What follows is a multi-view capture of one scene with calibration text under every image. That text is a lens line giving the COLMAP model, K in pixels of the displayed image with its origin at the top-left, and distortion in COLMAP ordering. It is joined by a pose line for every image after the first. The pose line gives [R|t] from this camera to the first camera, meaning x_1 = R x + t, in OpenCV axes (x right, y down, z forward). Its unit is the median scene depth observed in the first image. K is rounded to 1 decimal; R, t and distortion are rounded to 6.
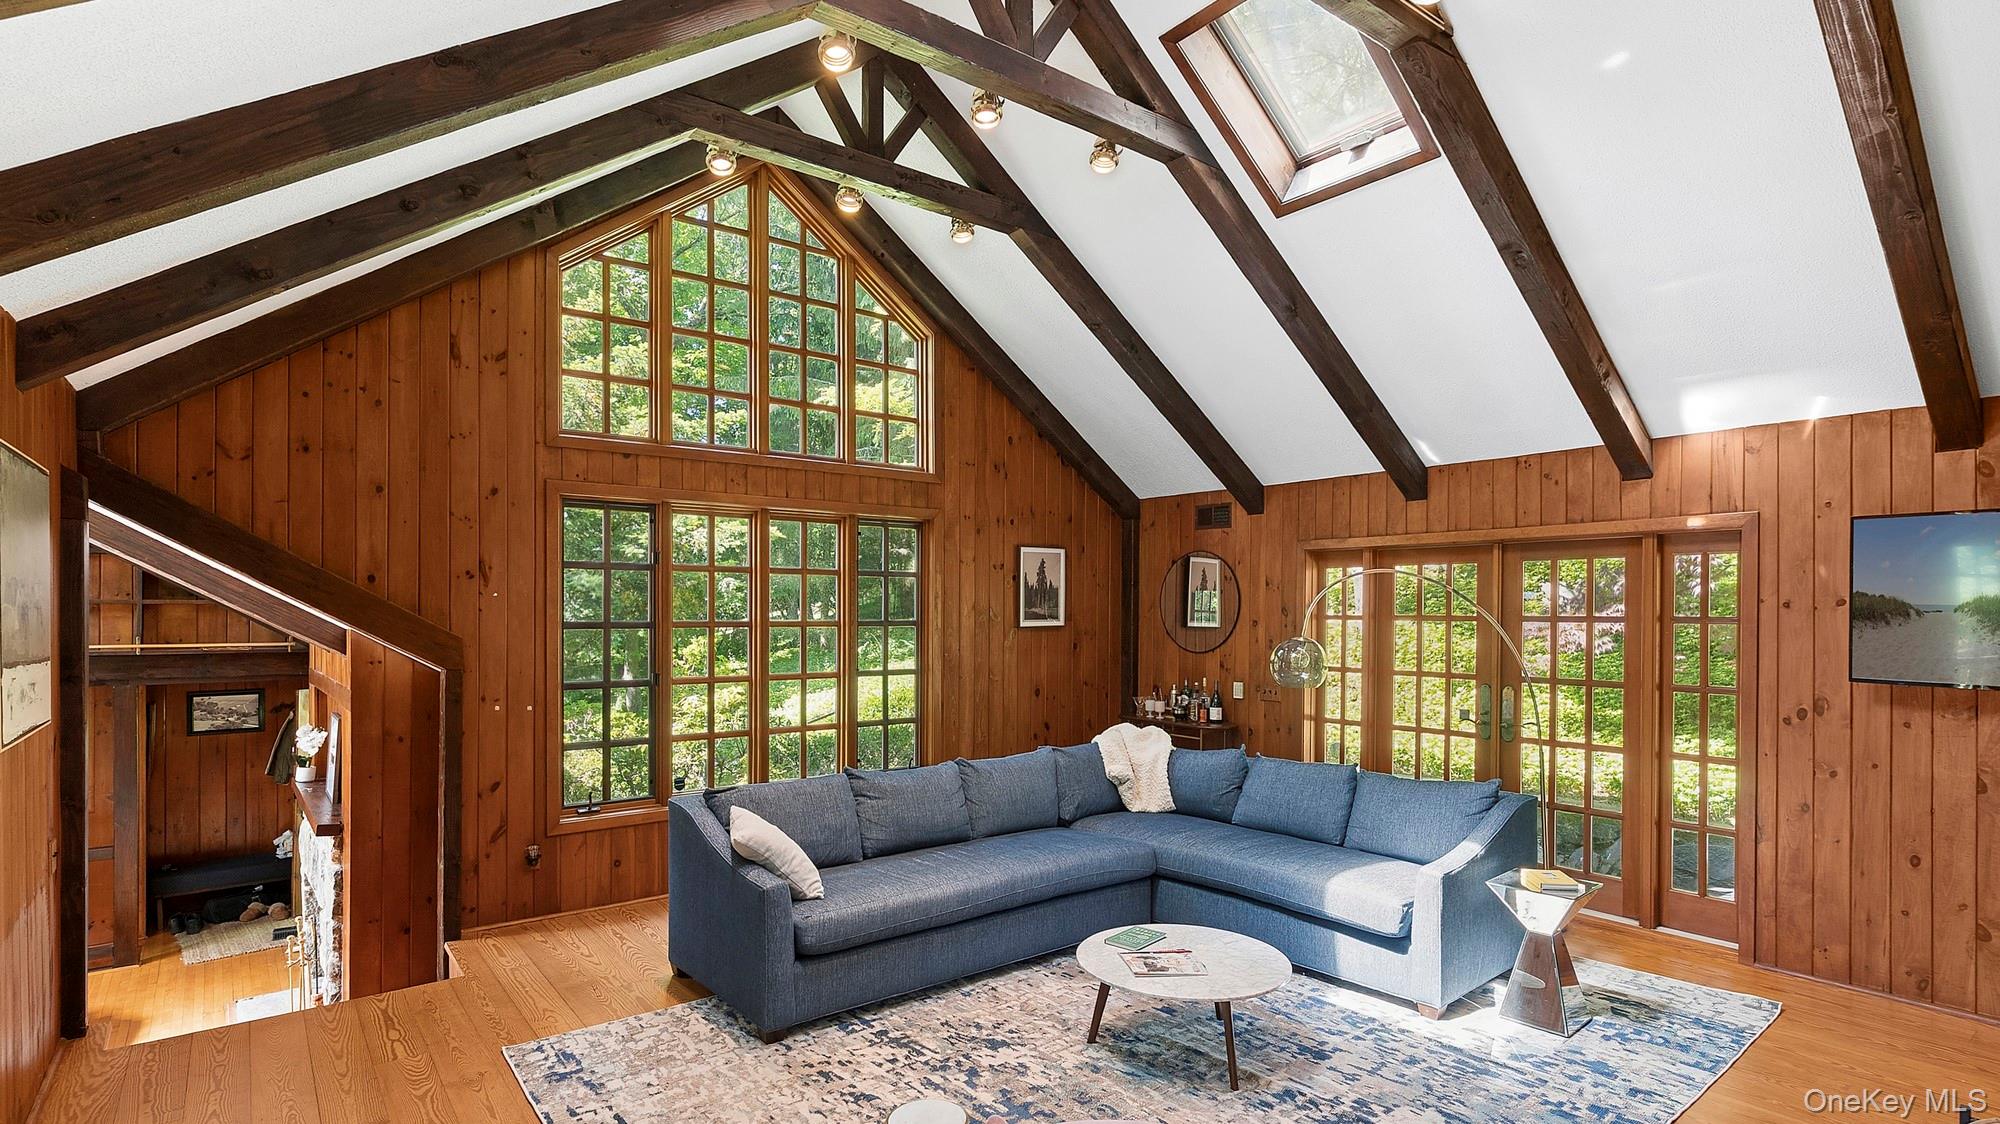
lens RADIAL K [[986.8, 0, 994.3], [0, 986.8, 617.8], [0, 0, 1]] dist [-0.001044, 0.000027]
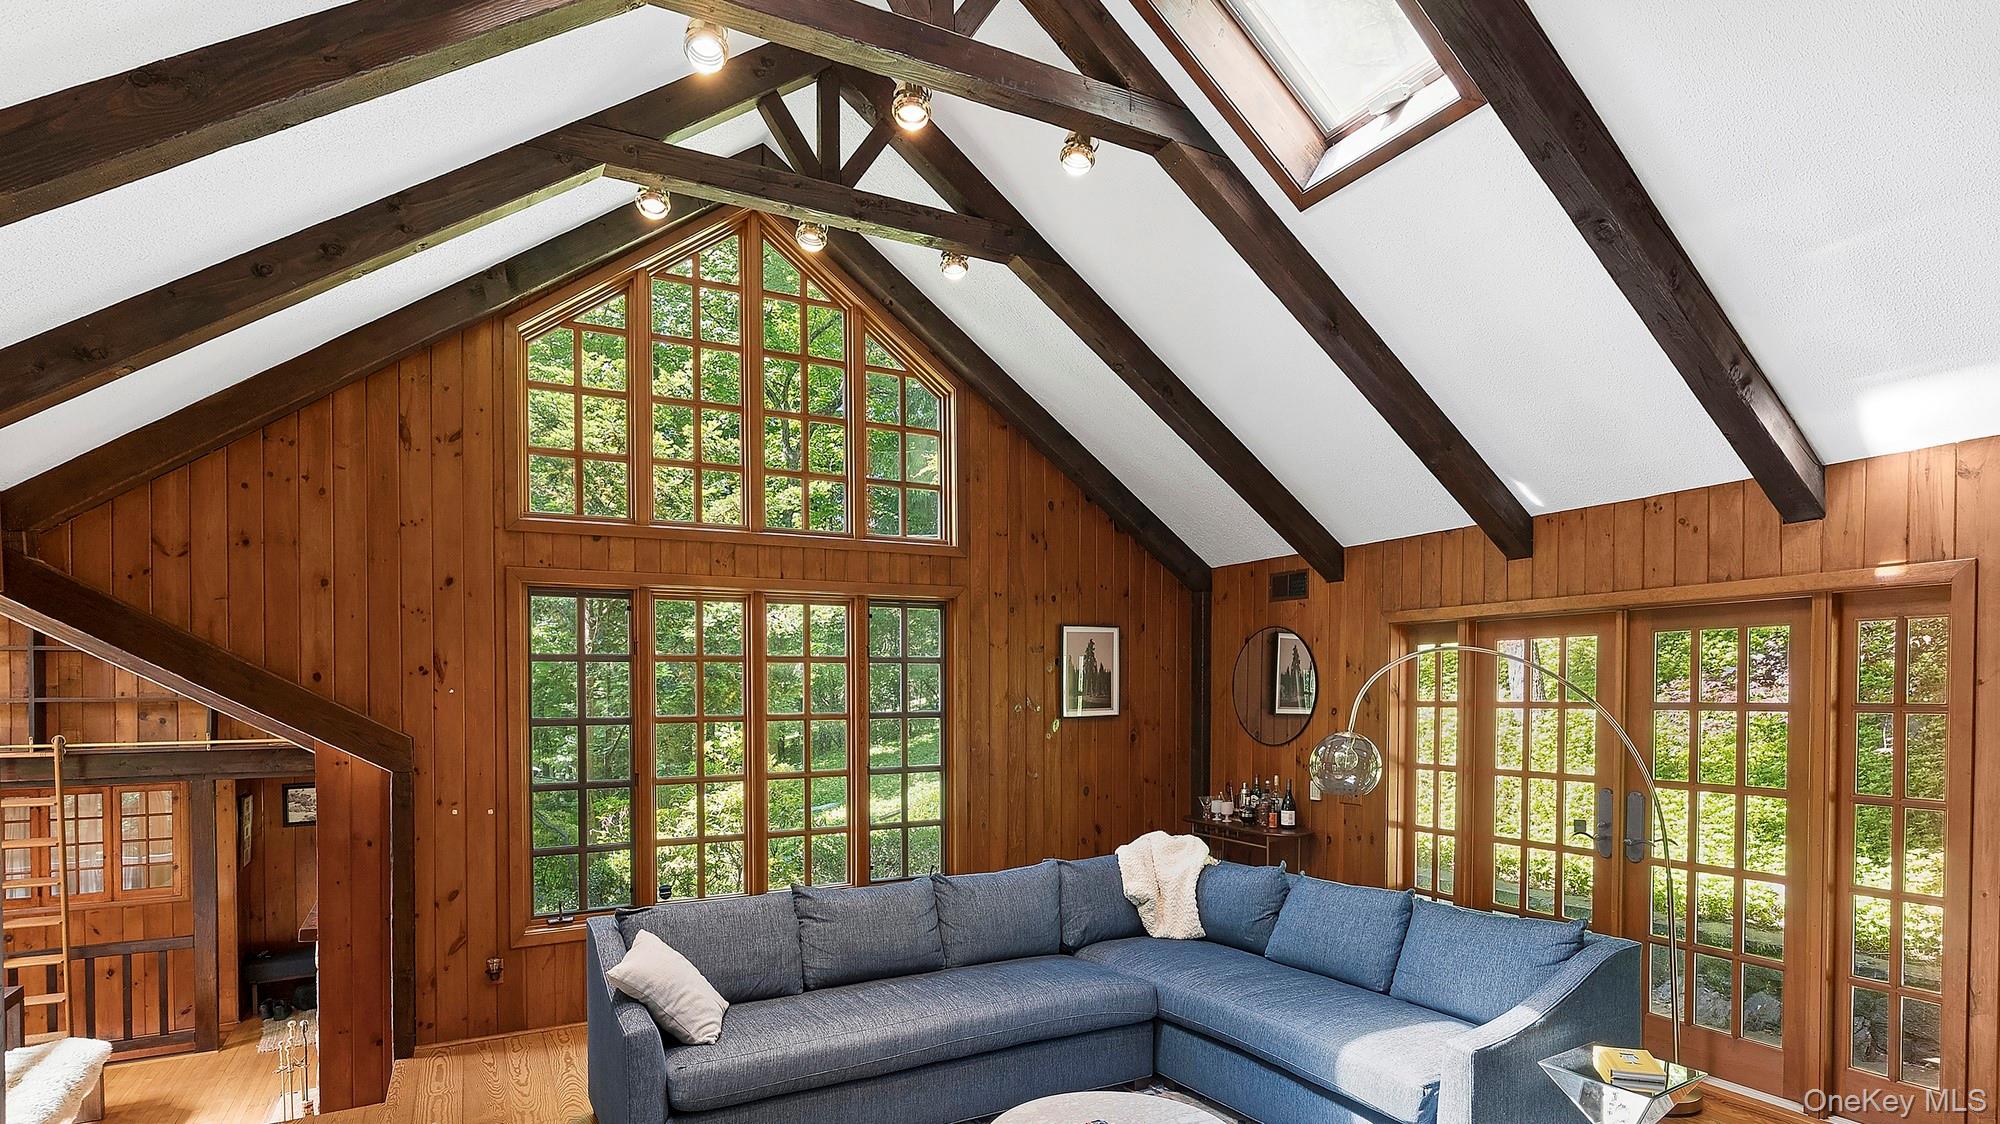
lens RADIAL K [[1016.4, 0, 1003.7], [0, 1016.4, 716.0], [0, 0, 1]] dist [0.000793, 0.000088]
pose [[0.986554, -0.007439, -0.163264, 0.170651], [0.010353, 0.999802, 0.017001, -0.011026], [0.163106, -0.018463, 0.986436, 0.130244]]
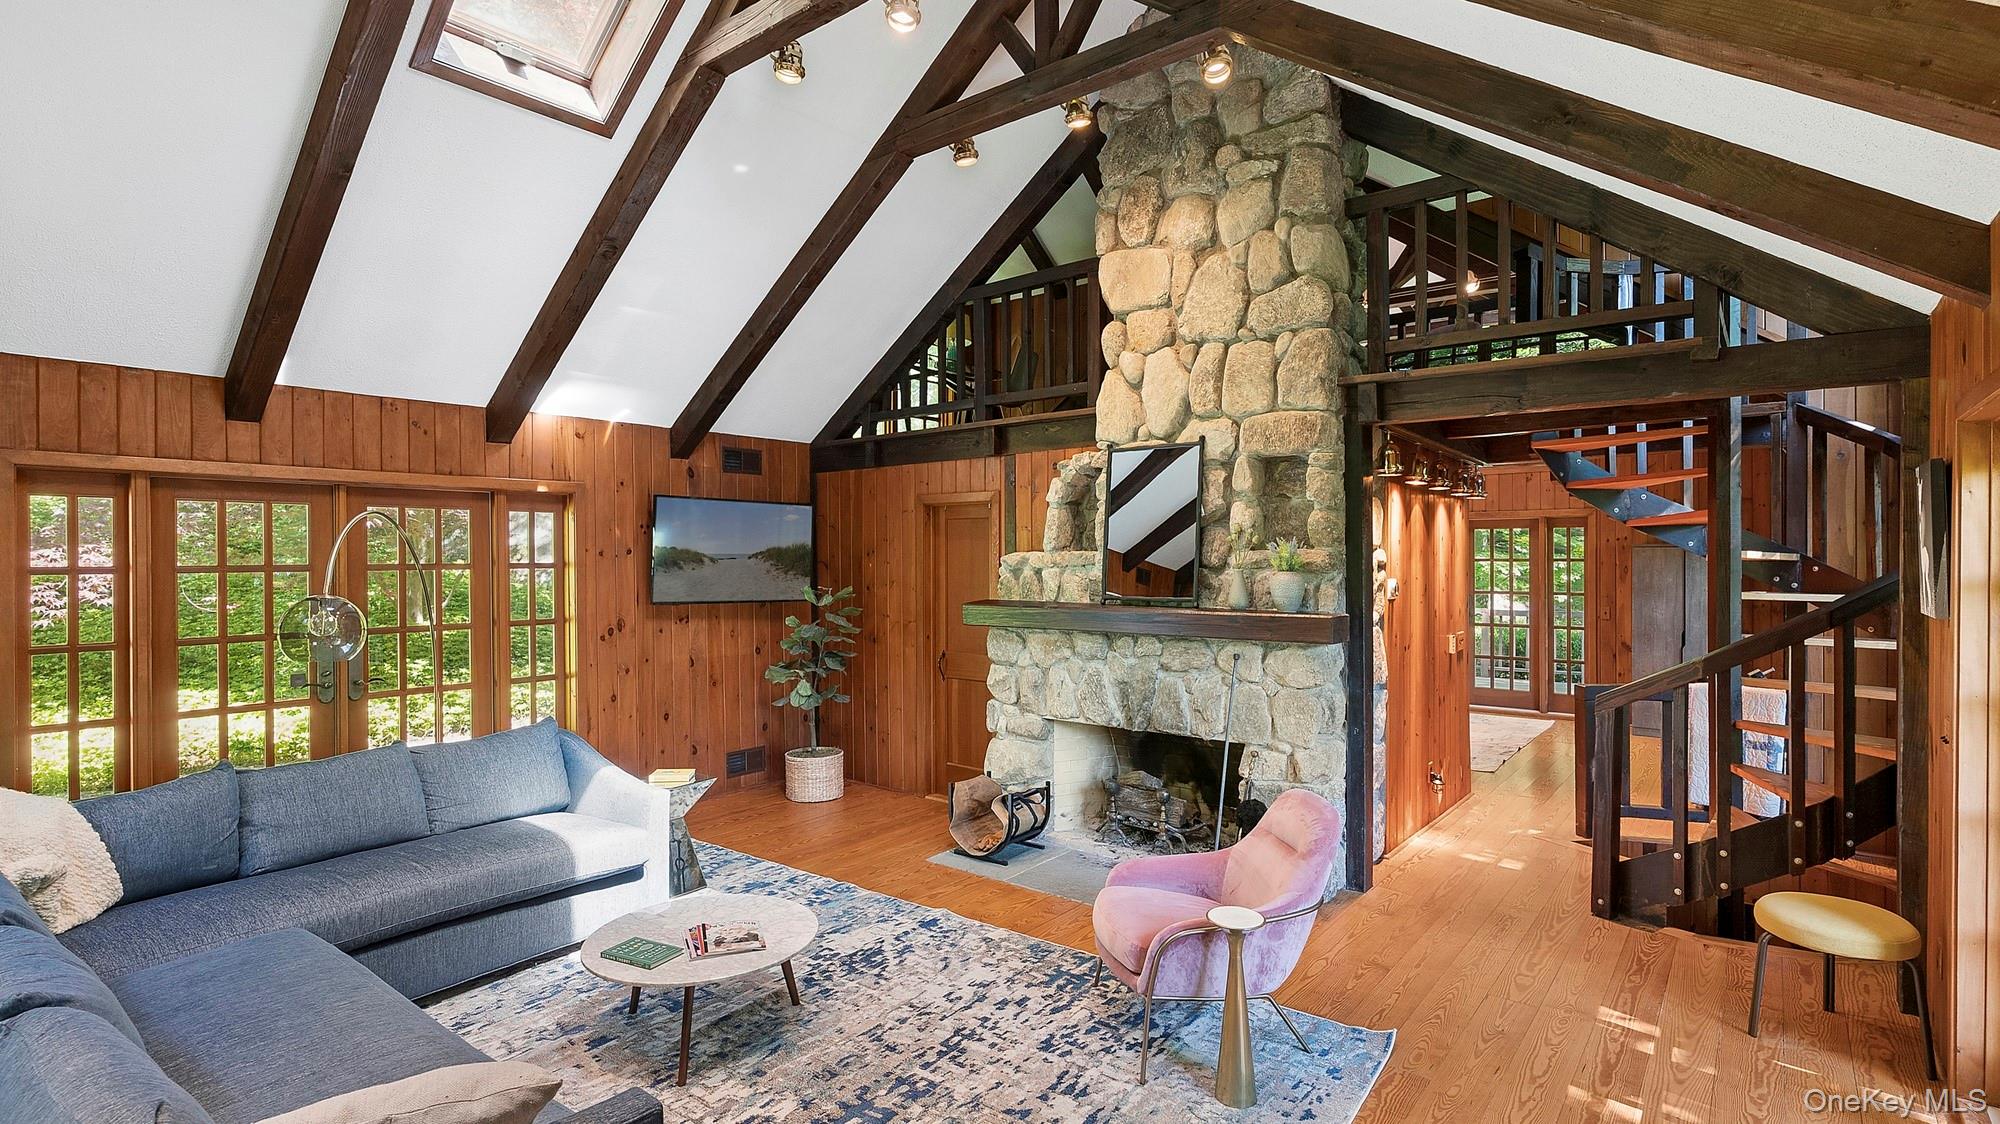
lens RADIAL K [[966.4, 0, 1000.0], [0, 966.4, 562.0], [0, 0, 1]] dist [-0.000706, -0.000103]
pose [[-0.247581, -0.008137, 0.968833, -0.554365], [0.006836, 0.999925, 0.010145, -0.010111], [-0.968843, 0.009135, -0.247507, 0.694016]]
